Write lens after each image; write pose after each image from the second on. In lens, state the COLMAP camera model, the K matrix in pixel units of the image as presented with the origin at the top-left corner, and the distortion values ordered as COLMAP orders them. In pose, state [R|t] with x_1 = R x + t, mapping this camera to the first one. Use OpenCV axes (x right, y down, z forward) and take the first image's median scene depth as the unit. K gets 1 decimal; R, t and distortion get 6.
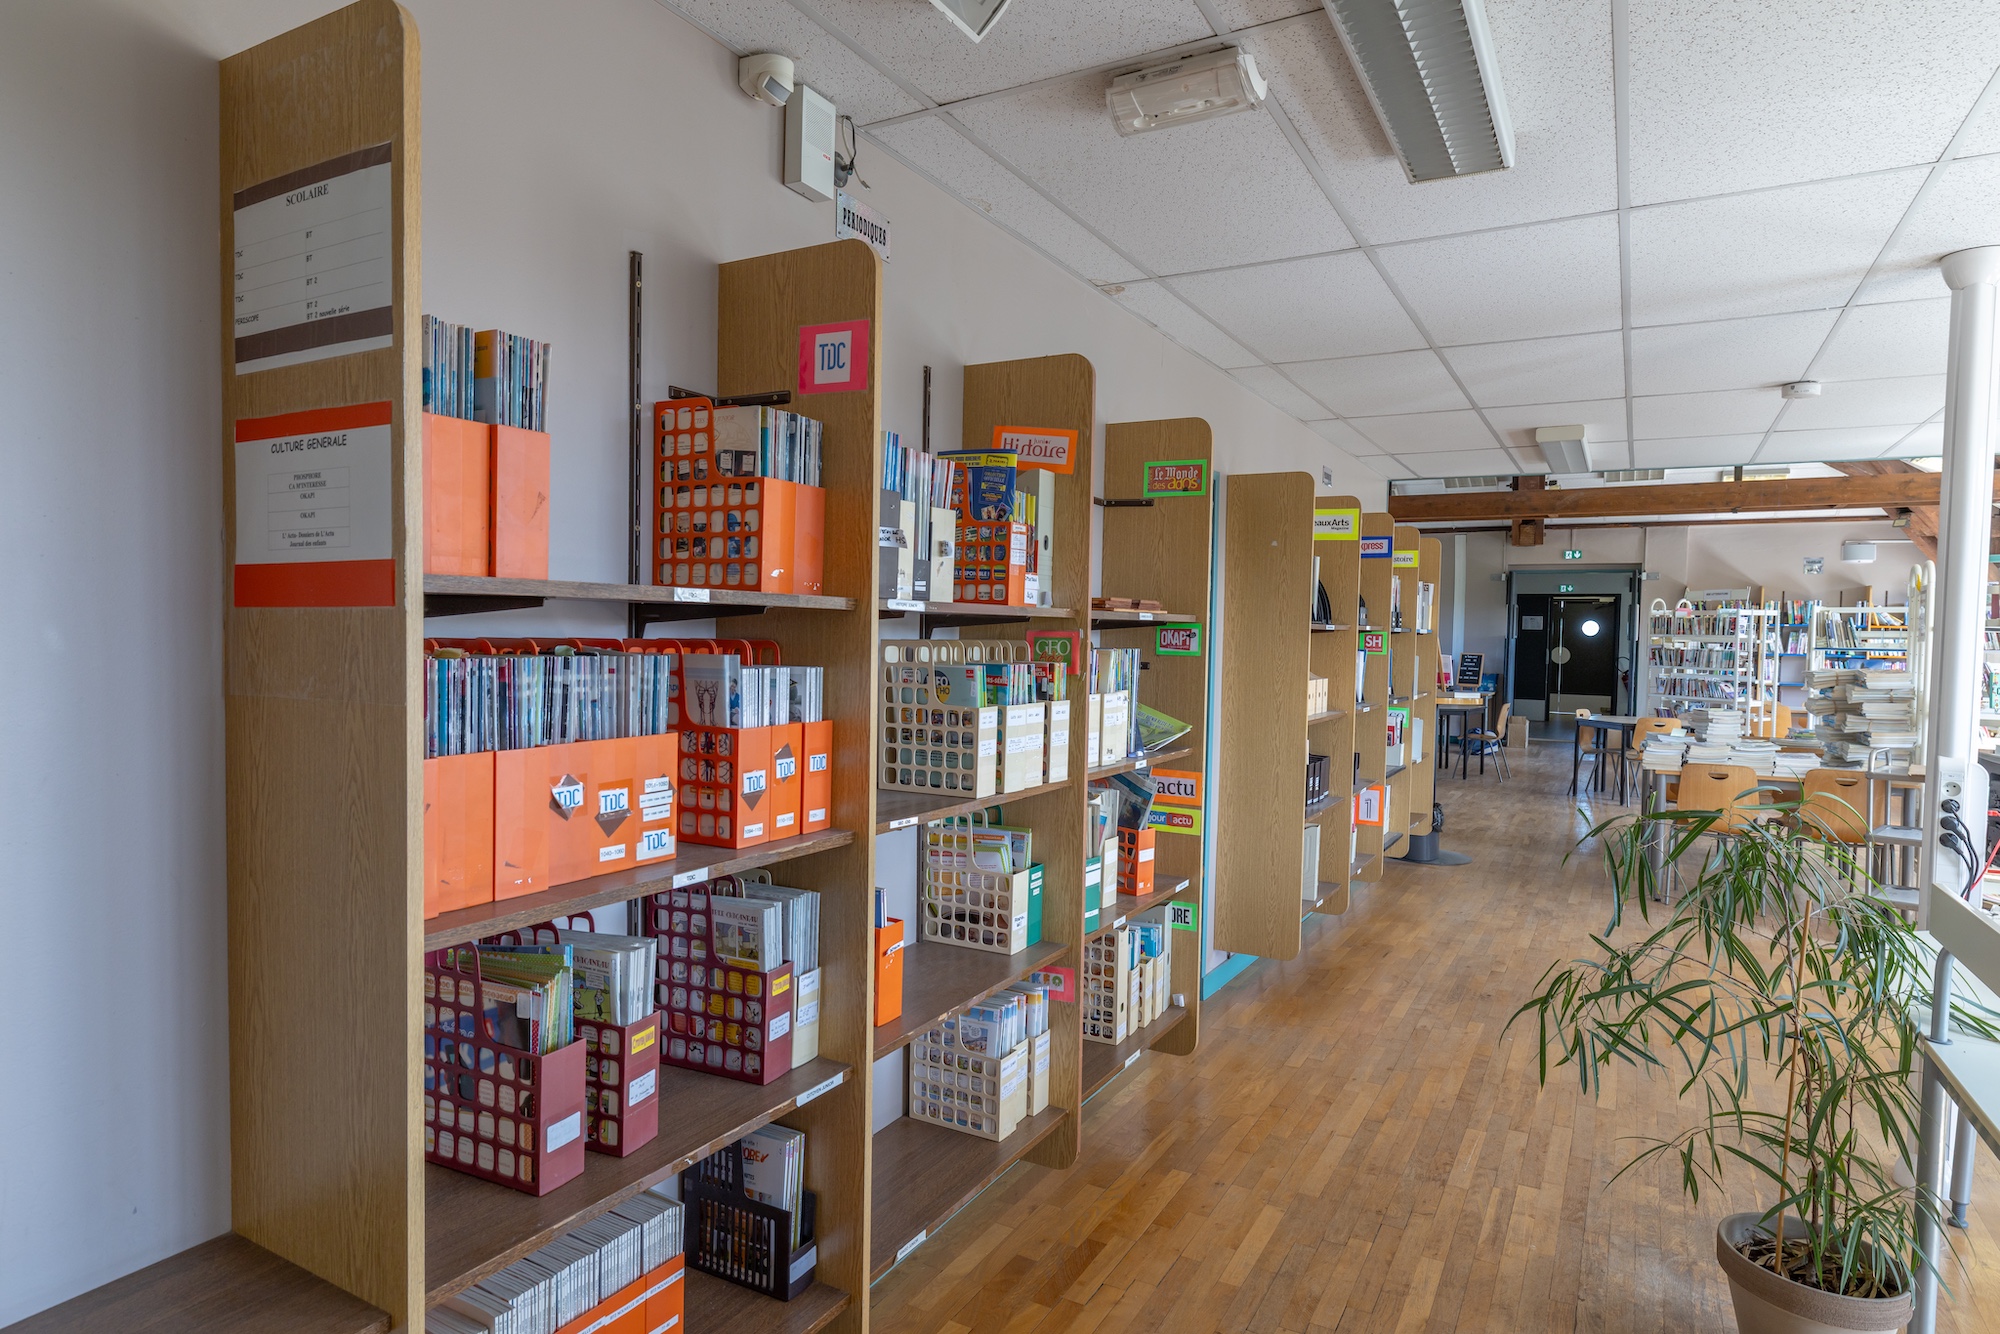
lens RADIAL K [[1129.5, 0, 1000.0], [0, 1129.5, 667.0], [0, 0, 1]] dist [0.000973, 0.000086]
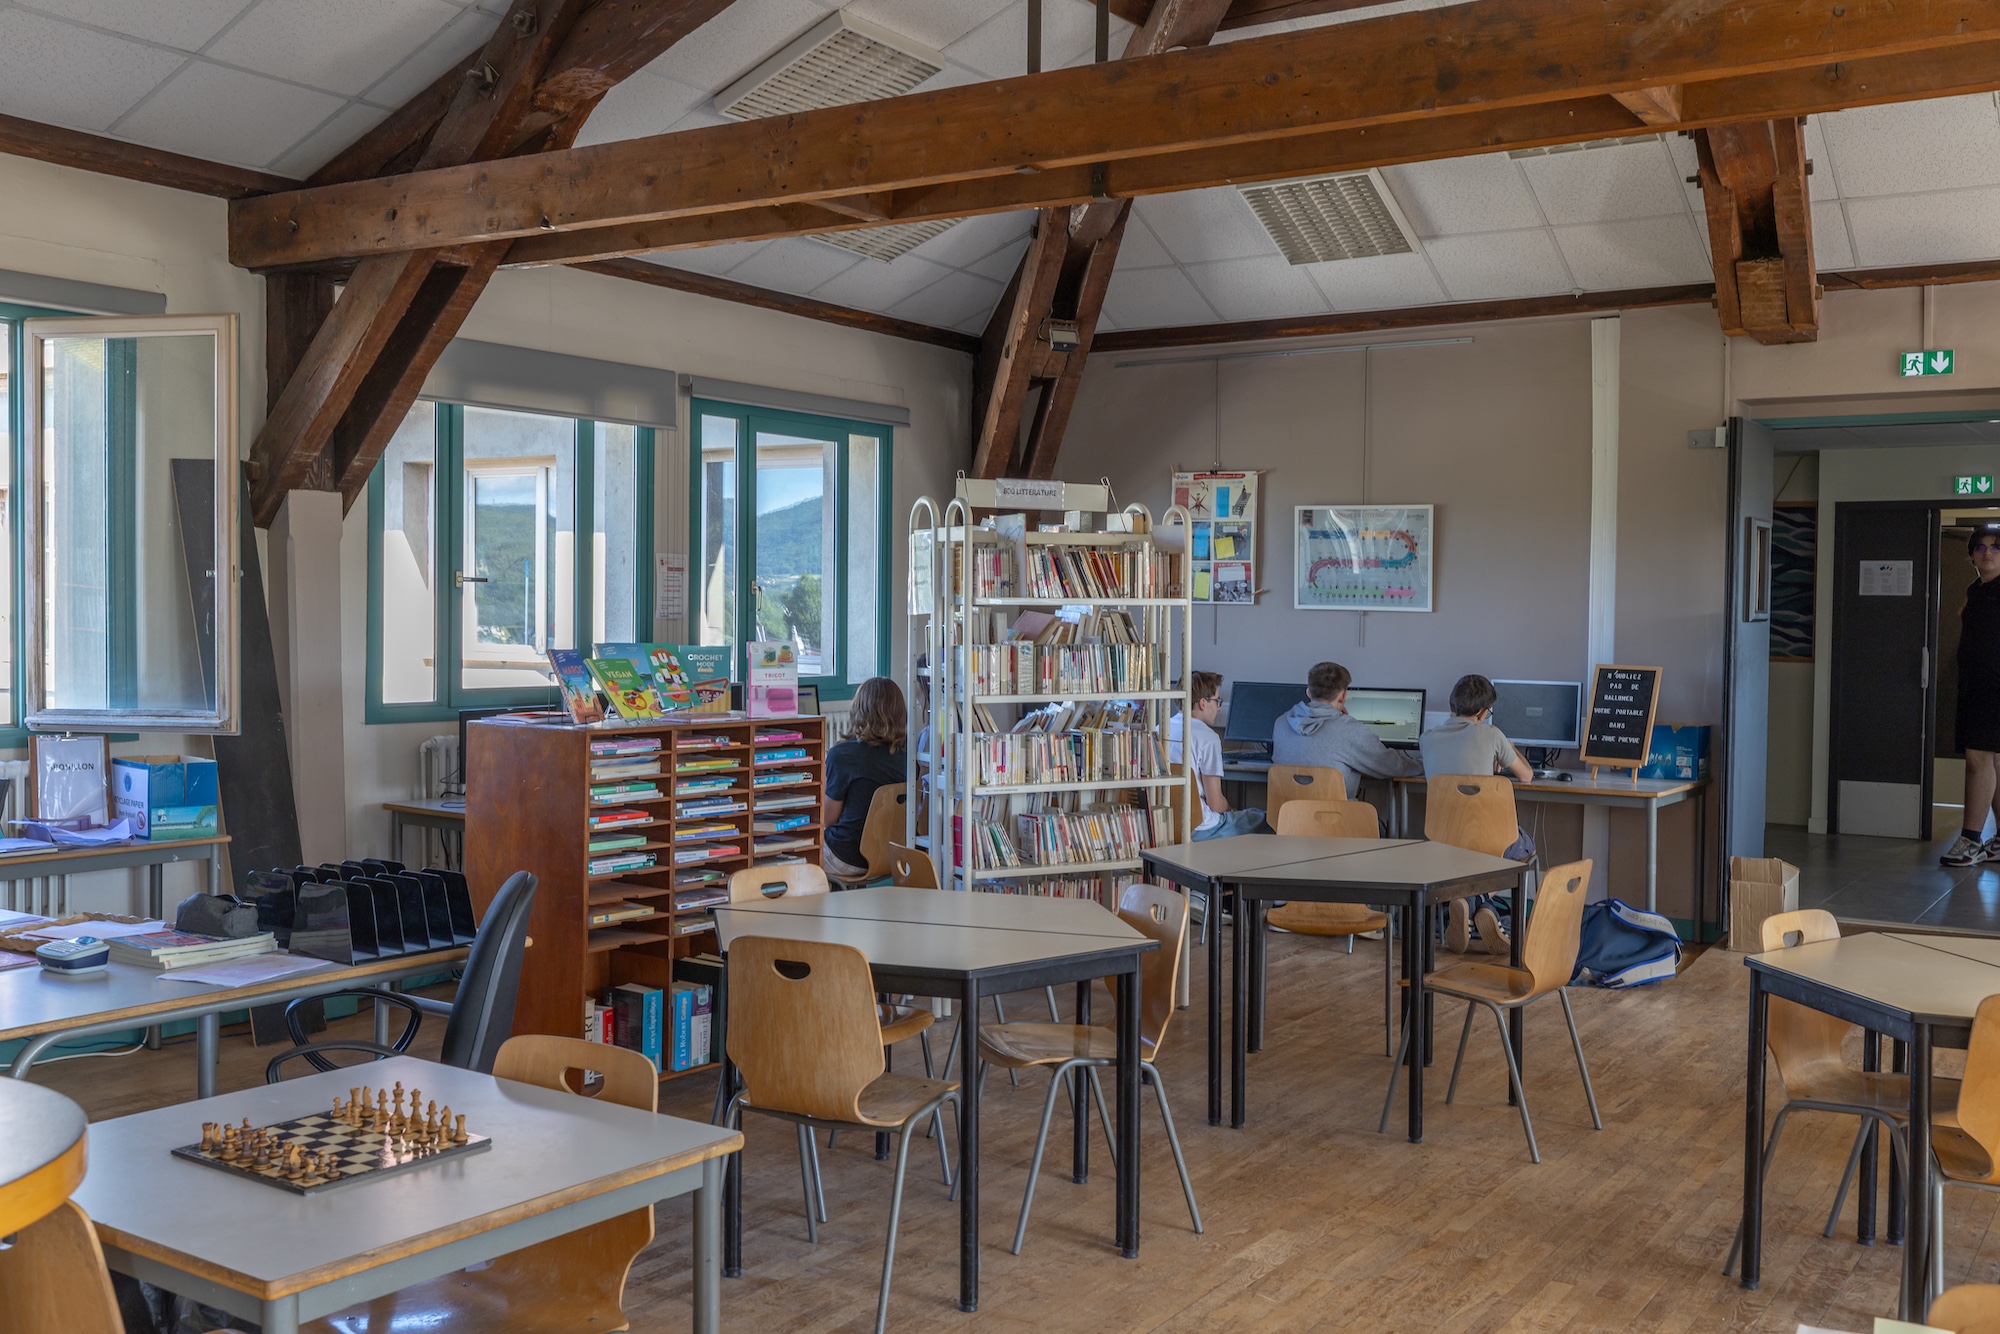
lens RADIAL K [[1893.6, 0, 1000.0], [0, 1893.6, 667.0], [0, 0, 1]] dist [-0.007653, -0.005024]
pose [[0.996857, -0.005458, -0.079028, 0.277848], [0.005268, 0.999983, -0.002612, -0.011462], [0.079041, 0.002188, 0.996869, 0.427287]]
